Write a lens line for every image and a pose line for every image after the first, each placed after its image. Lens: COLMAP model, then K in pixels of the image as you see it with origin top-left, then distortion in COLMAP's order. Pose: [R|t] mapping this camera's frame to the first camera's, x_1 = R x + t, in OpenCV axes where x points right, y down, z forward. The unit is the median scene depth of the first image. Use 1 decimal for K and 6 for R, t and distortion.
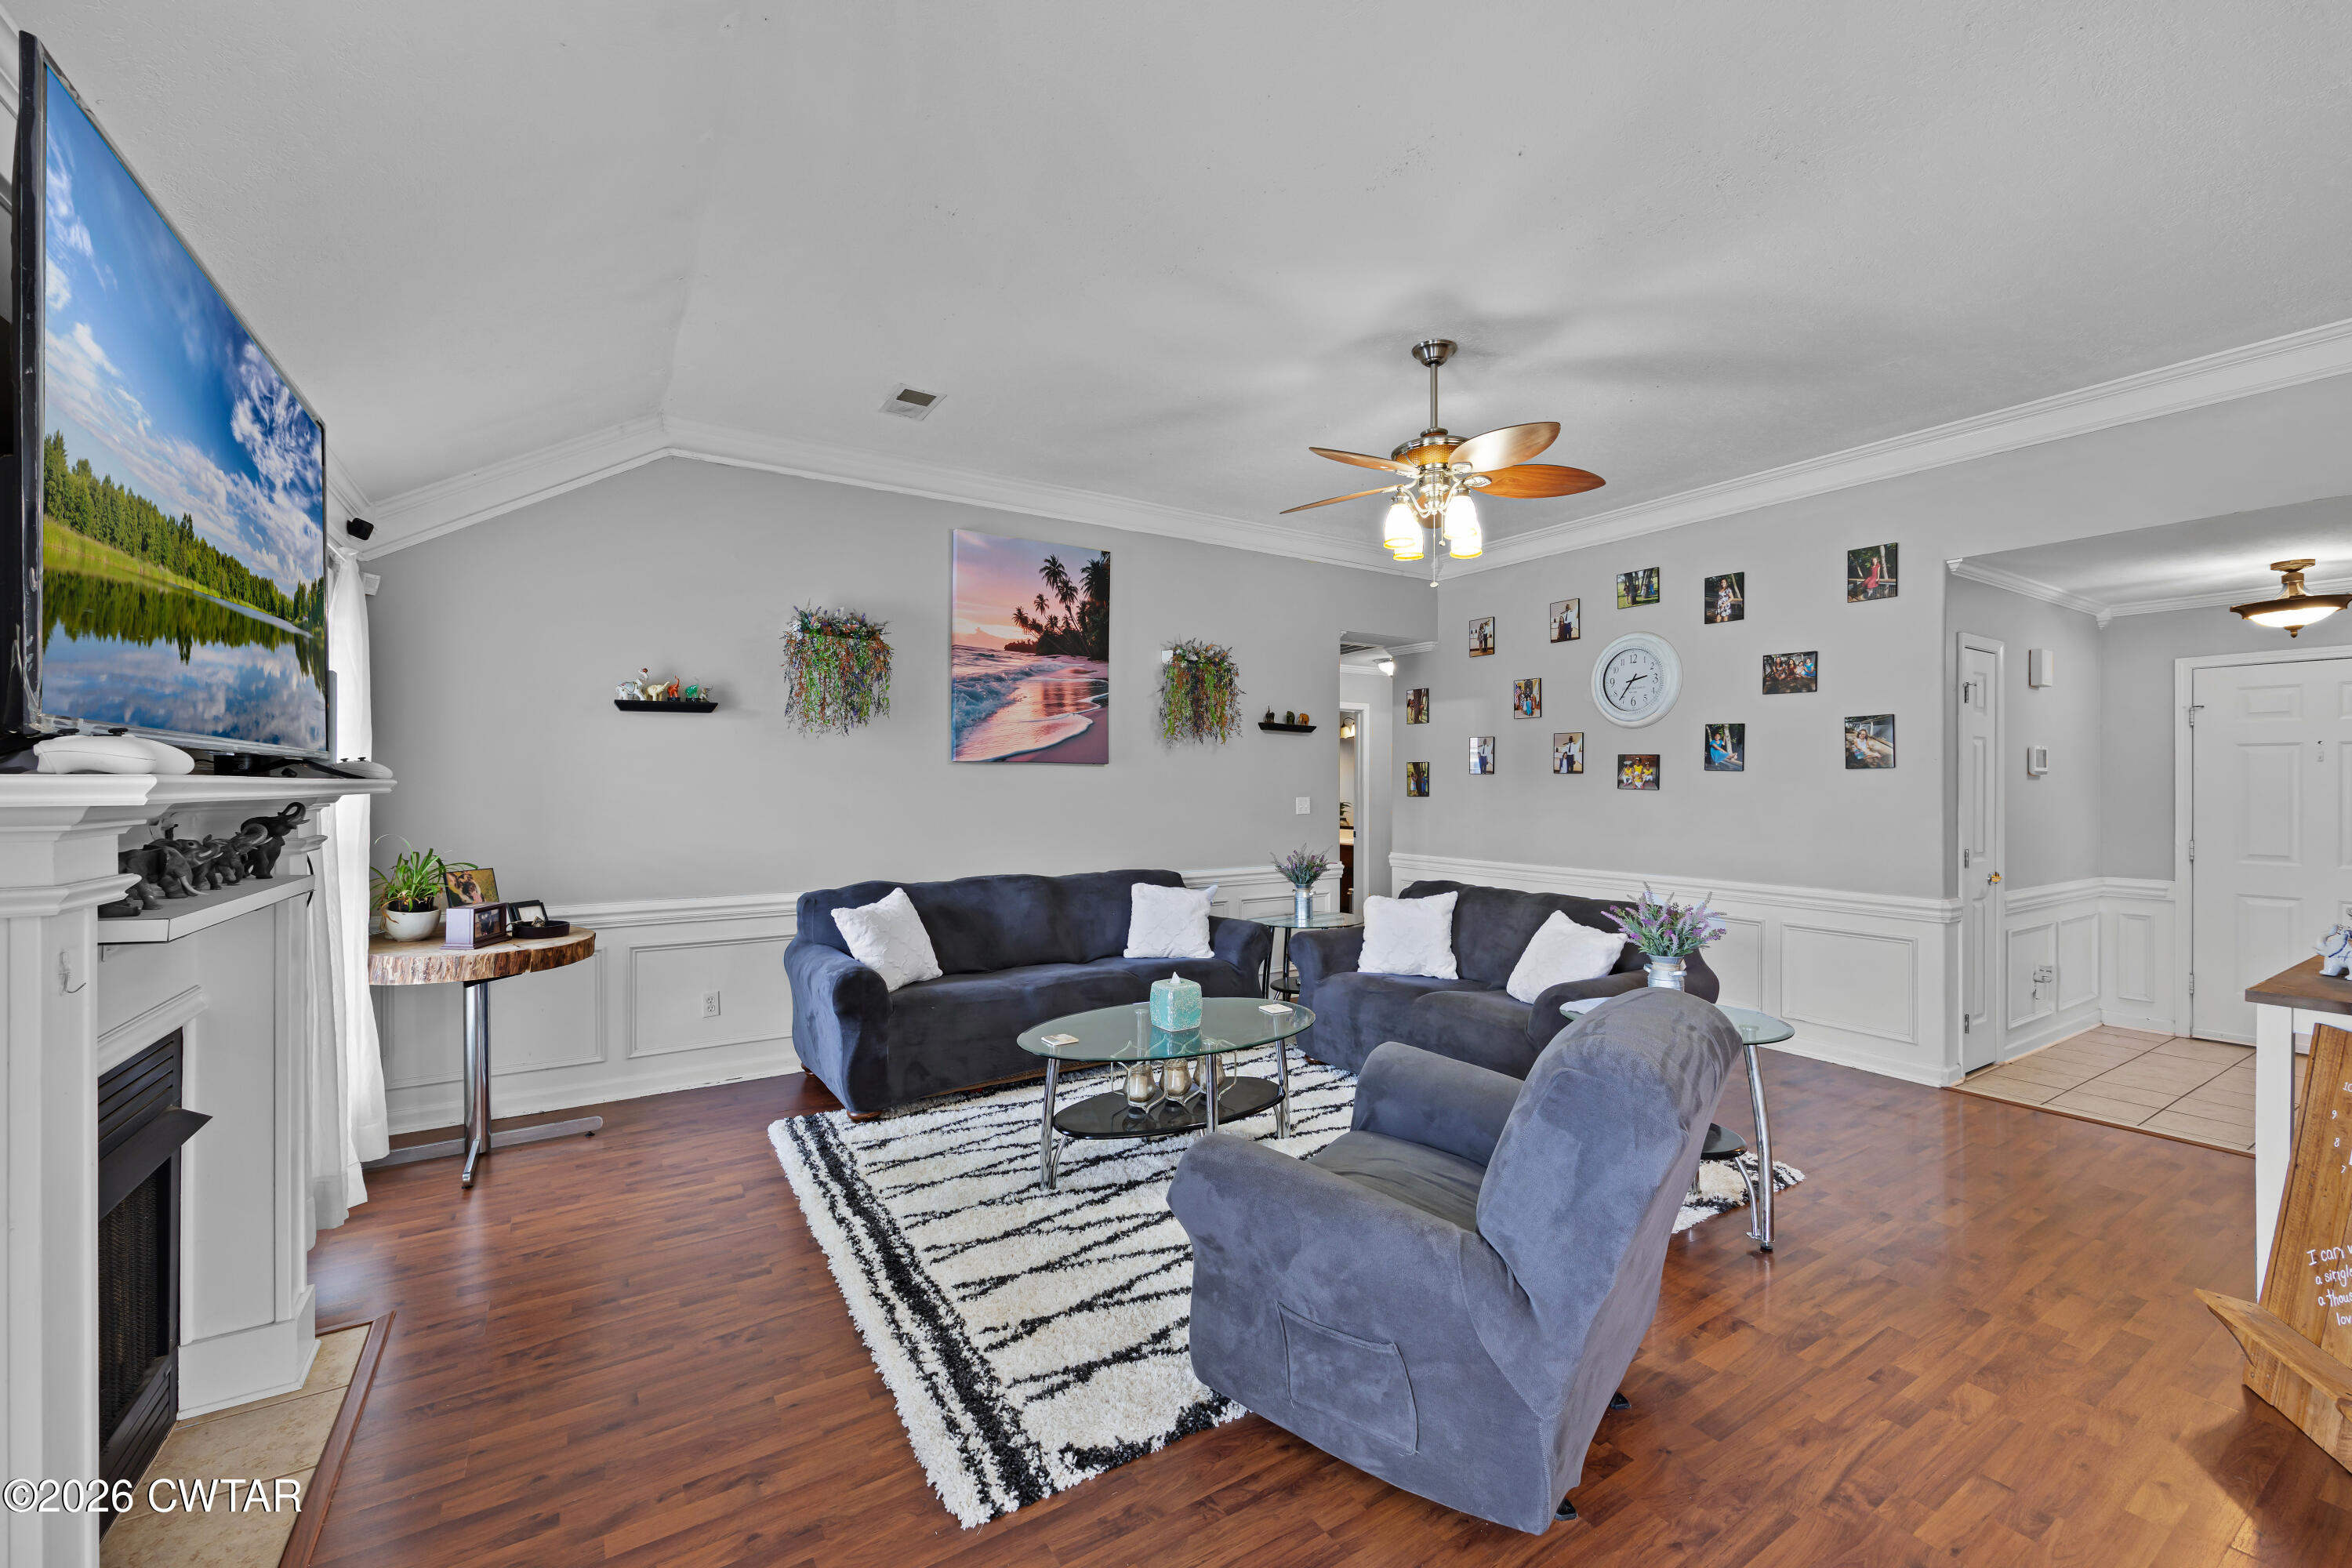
lens RADIAL K [[952.1, 0, 1168.1], [0, 952.1, 778.7], [0, 0, 1]] dist [0.004738, 0.000381]
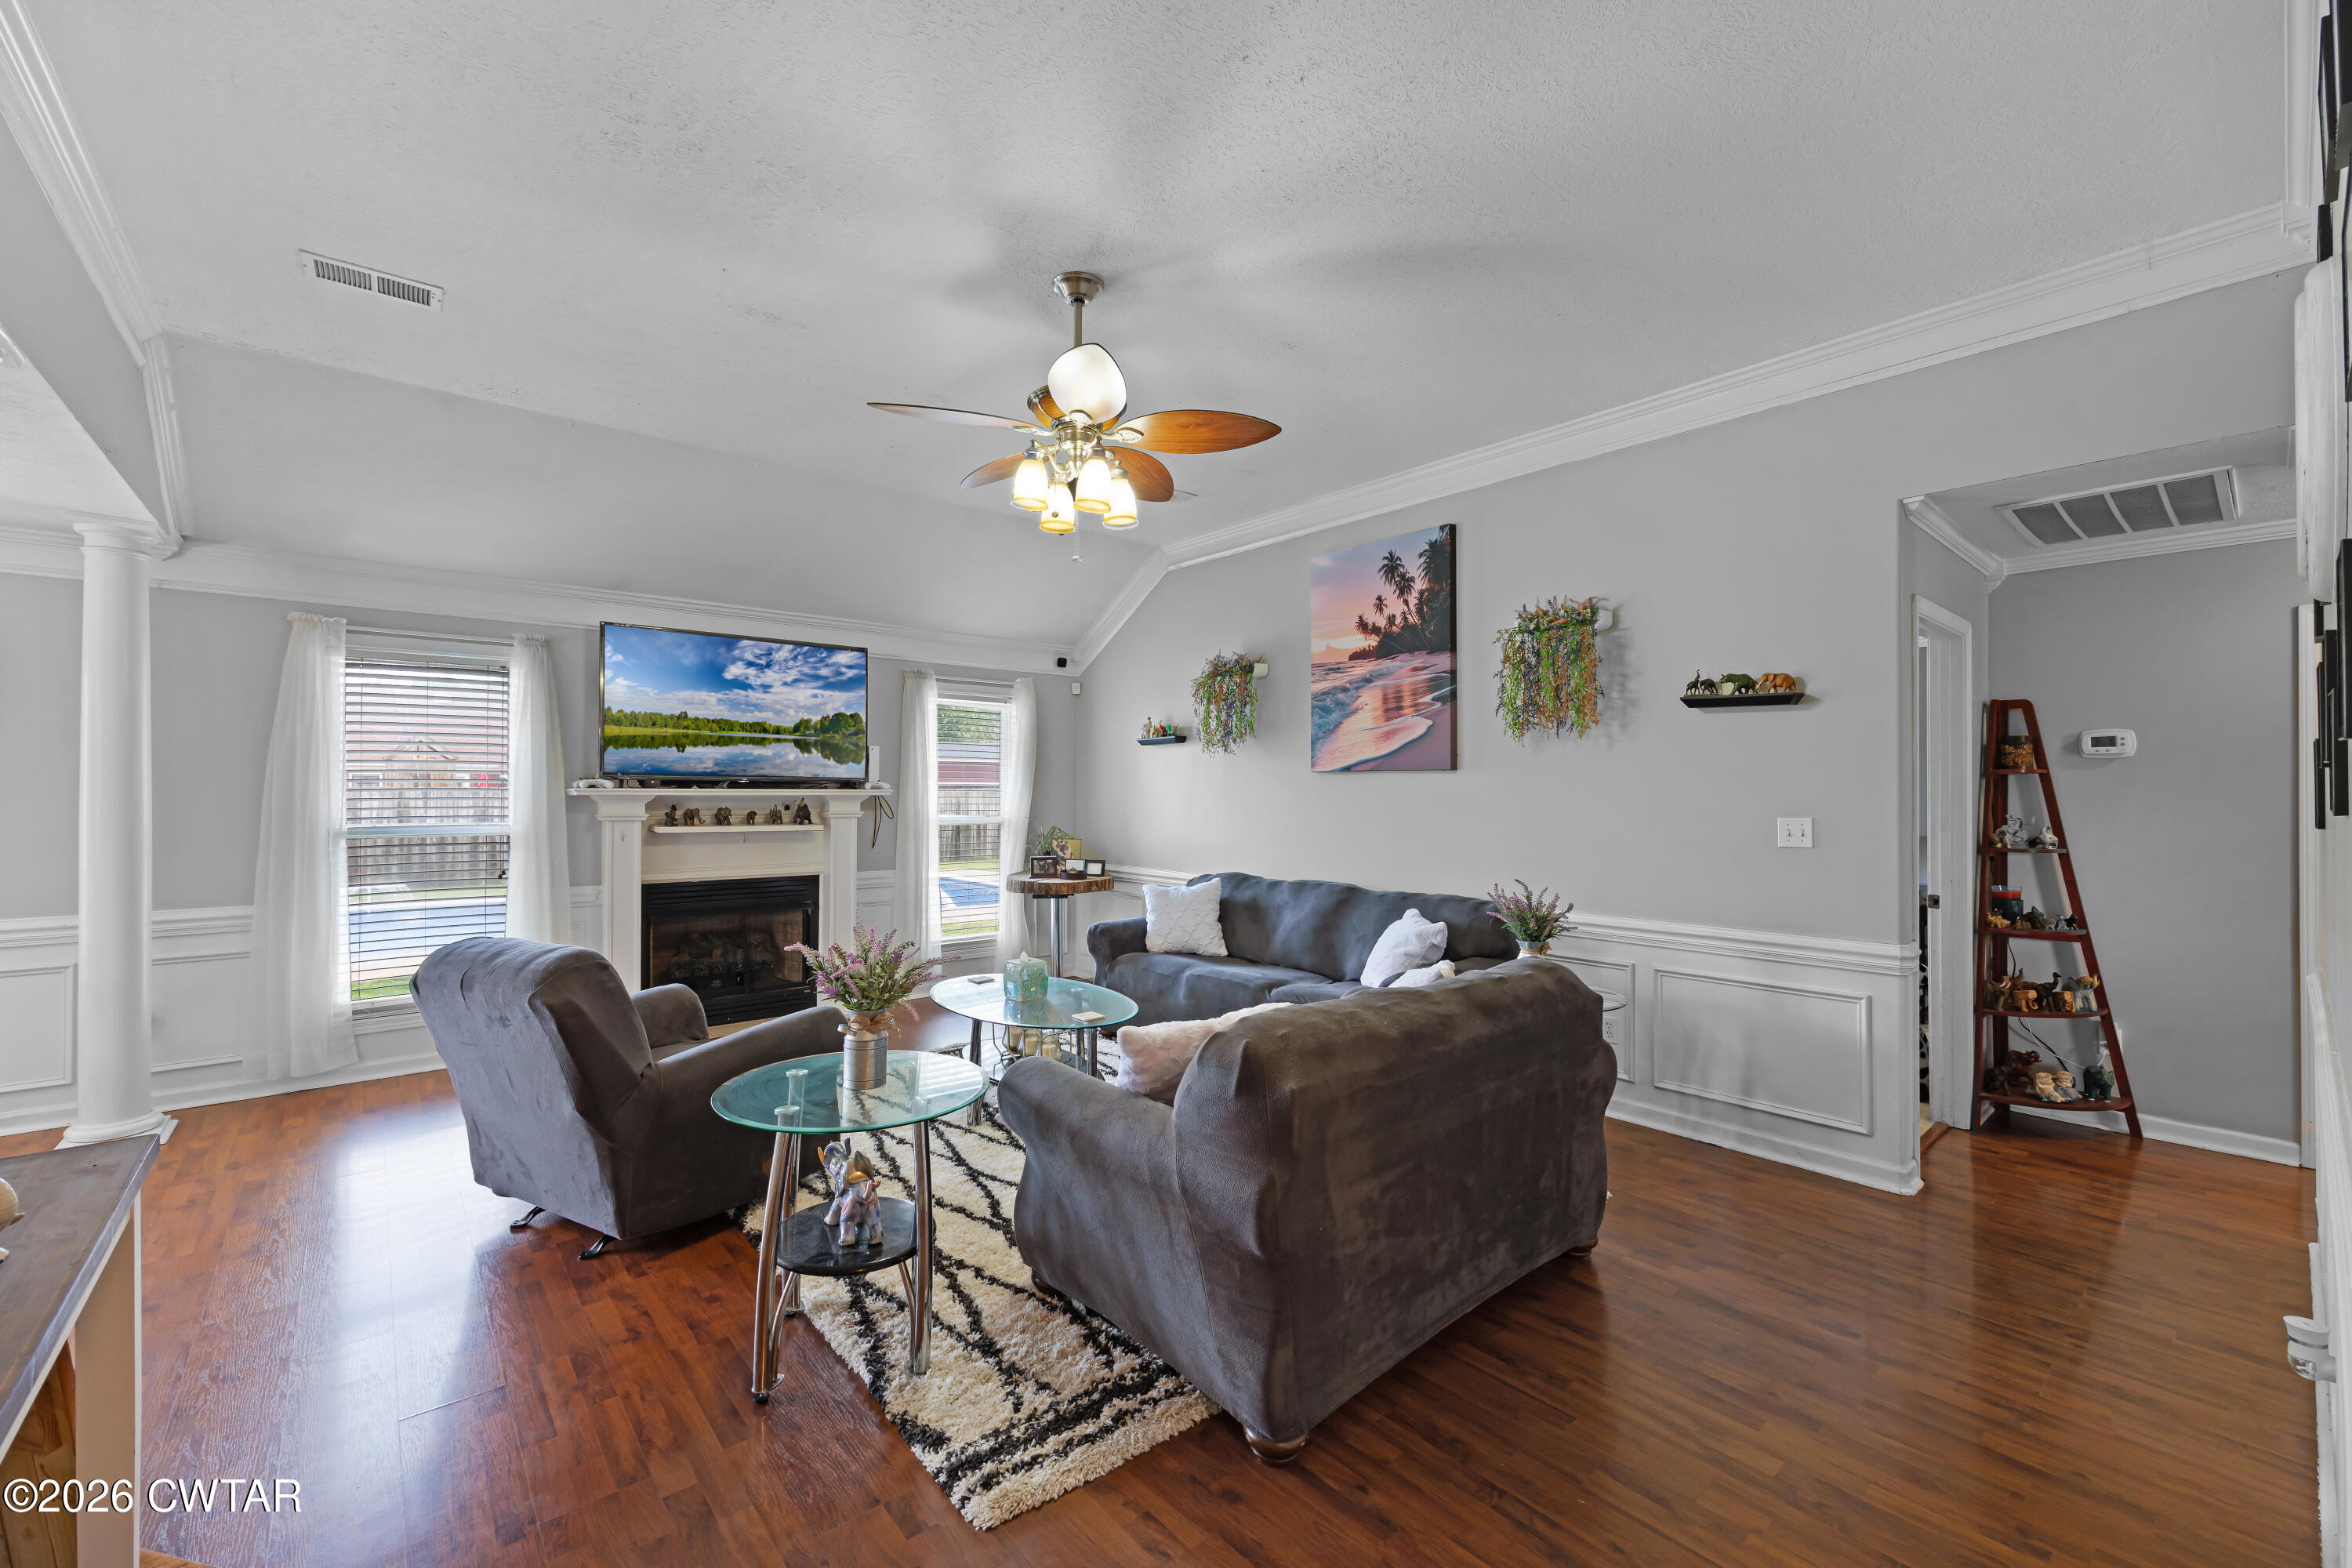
lens RADIAL K [[952.1, 0, 1184.3], [0, 952.1, 779.7], [0, 0, 1]] dist [0.004738, 0.000381]
pose [[0.133054, -0.018334, -0.990939, 0.787955], [-0.008269, 0.999774, -0.019608, 0.012526], [0.991074, 0.010803, 0.132872, 0.679403]]
